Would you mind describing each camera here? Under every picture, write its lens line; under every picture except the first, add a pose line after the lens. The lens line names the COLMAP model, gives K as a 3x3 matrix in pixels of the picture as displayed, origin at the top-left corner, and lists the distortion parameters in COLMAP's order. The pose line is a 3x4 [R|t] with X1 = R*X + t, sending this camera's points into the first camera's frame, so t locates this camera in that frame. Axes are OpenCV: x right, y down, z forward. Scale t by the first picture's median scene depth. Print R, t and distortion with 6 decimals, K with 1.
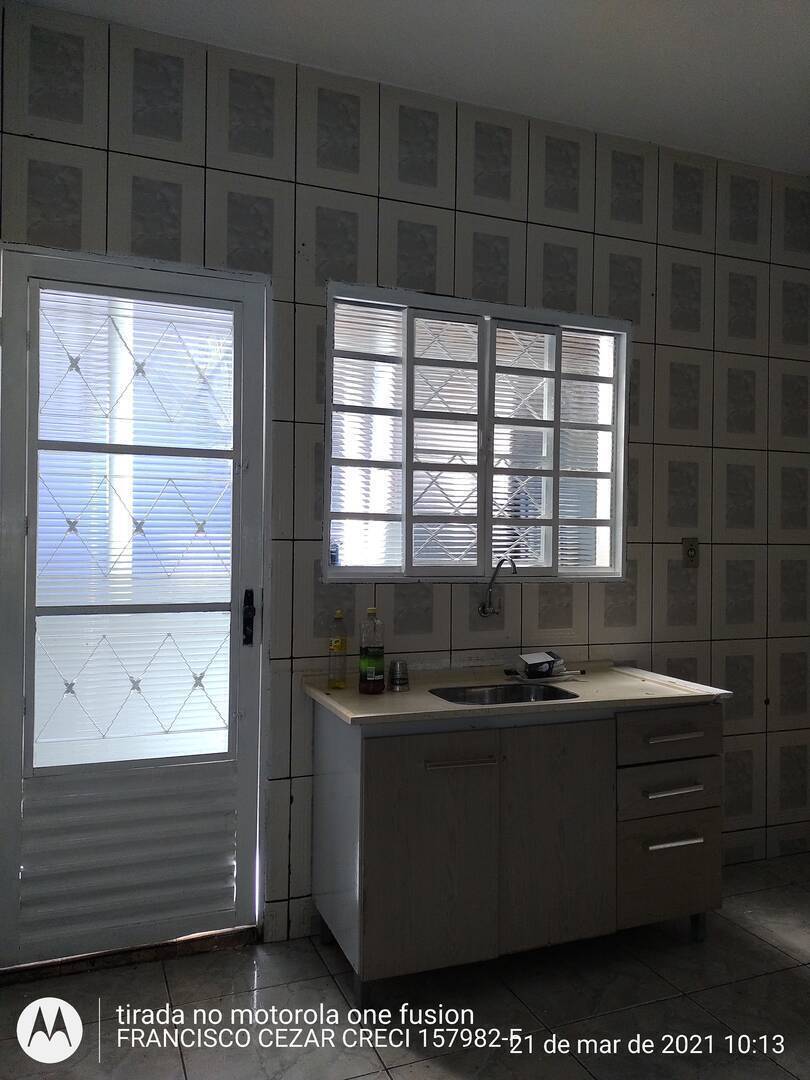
lens RADIAL K [[788.2, 0, 402.9], [0, 788.2, 536.1], [0, 0, 1]] dist [0.070885, -0.073410]
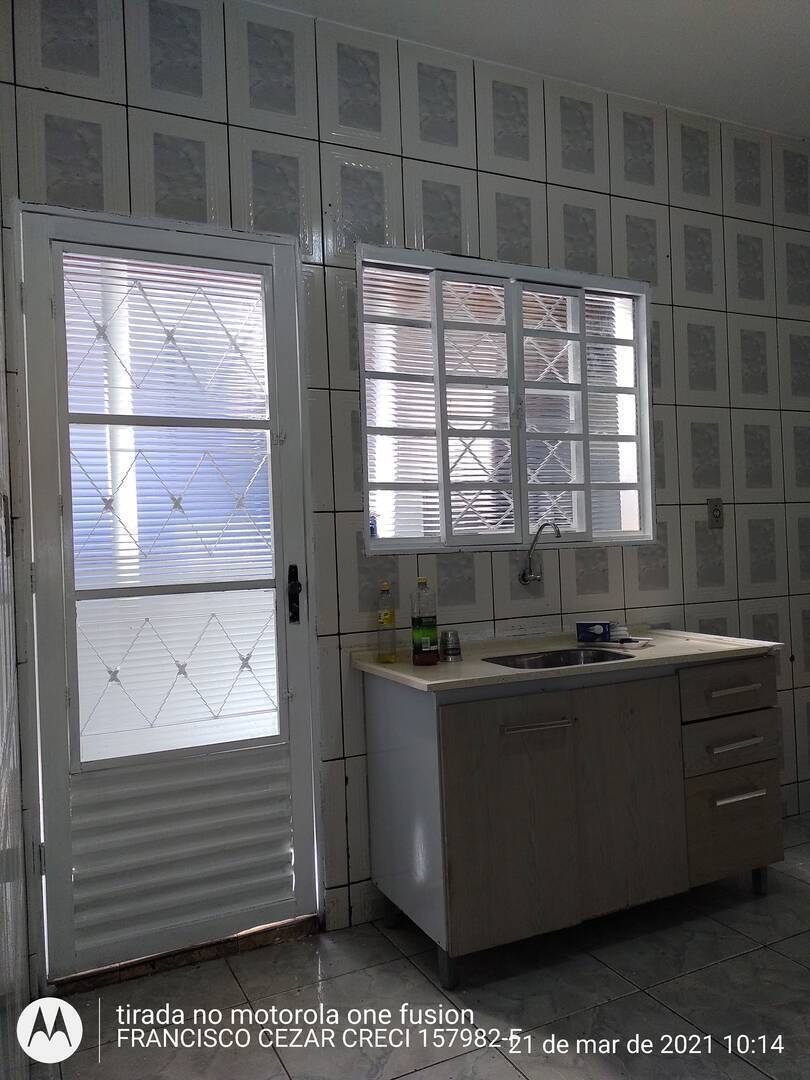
lens RADIAL K [[788.2, 0, 402.9], [0, 788.2, 536.1], [0, 0, 1]] dist [0.070885, -0.073410]
pose [[0.996447, -0.047419, 0.069599, -0.121667], [0.047721, 0.998857, -0.002683, 0.040210], [-0.069392, 0.005995, 0.997571, 0.033283]]
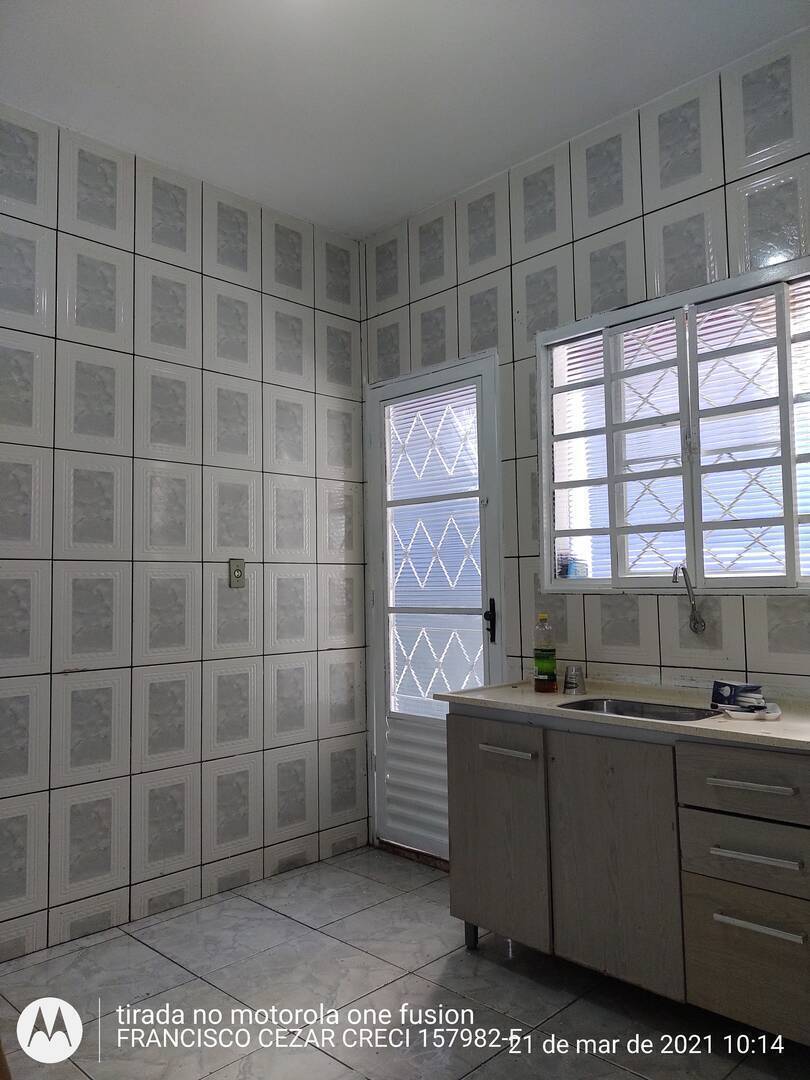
lens RADIAL K [[825.5, 0, 406.9], [0, 825.5, 523.2], [0, 0, 1]] dist [0.086909, -0.089193]
pose [[0.390753, -0.084368, -0.916621, 0.922722], [0.026429, 0.996409, -0.080445, 0.049207], [0.920116, 0.007208, 0.391579, 0.346508]]
